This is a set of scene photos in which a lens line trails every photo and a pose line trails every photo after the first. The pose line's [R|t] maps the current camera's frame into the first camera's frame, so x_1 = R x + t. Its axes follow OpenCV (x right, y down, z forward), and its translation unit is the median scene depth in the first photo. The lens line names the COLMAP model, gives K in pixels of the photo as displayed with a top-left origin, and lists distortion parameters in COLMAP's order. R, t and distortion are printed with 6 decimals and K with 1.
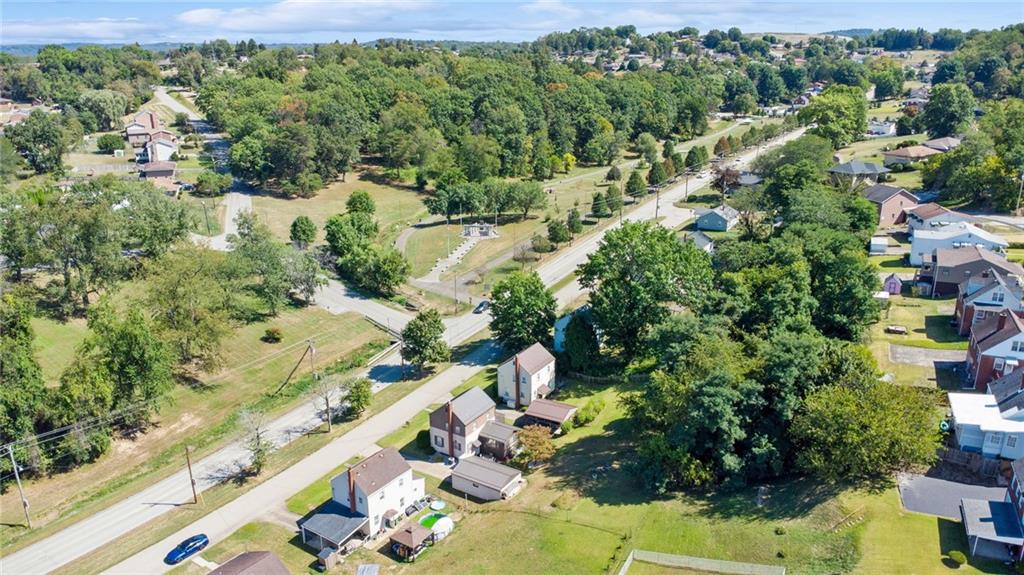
lens RADIAL K [[751.9, 0, 510.5], [0, 751.9, 286.6], [0, 0, 1]] dist [0.019917, 0.003484]
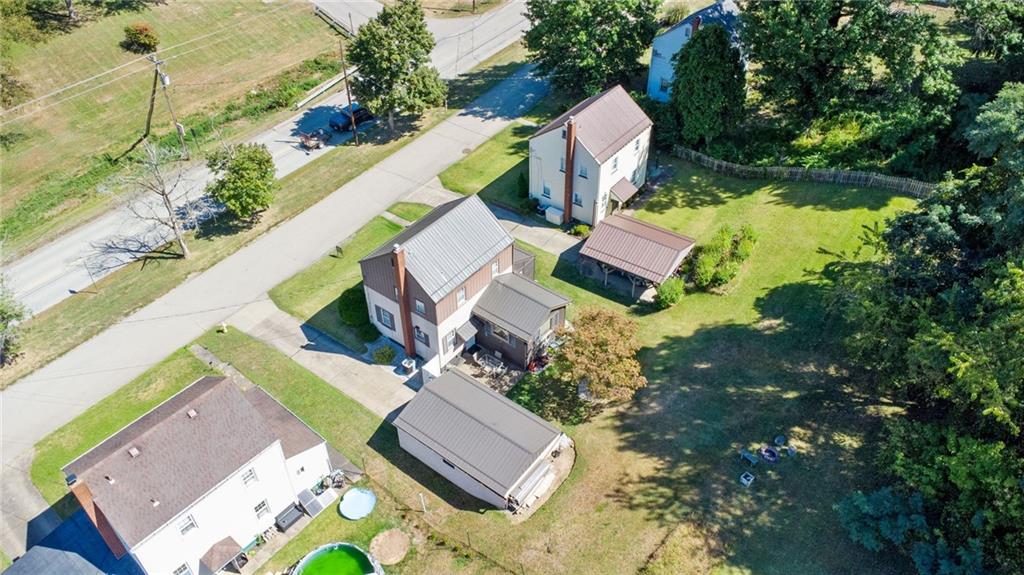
lens RADIAL K [[727.5, 0, 512.0], [0, 727.5, 290.1], [0, 0, 1]] dist [0.006725, -0.002751]
pose [[0.996101, 0.062942, -0.061821, 0.006115], [-0.033071, 0.916019, 0.399769, 0.012177], [0.081791, -0.396166, 0.914529, 0.541483]]
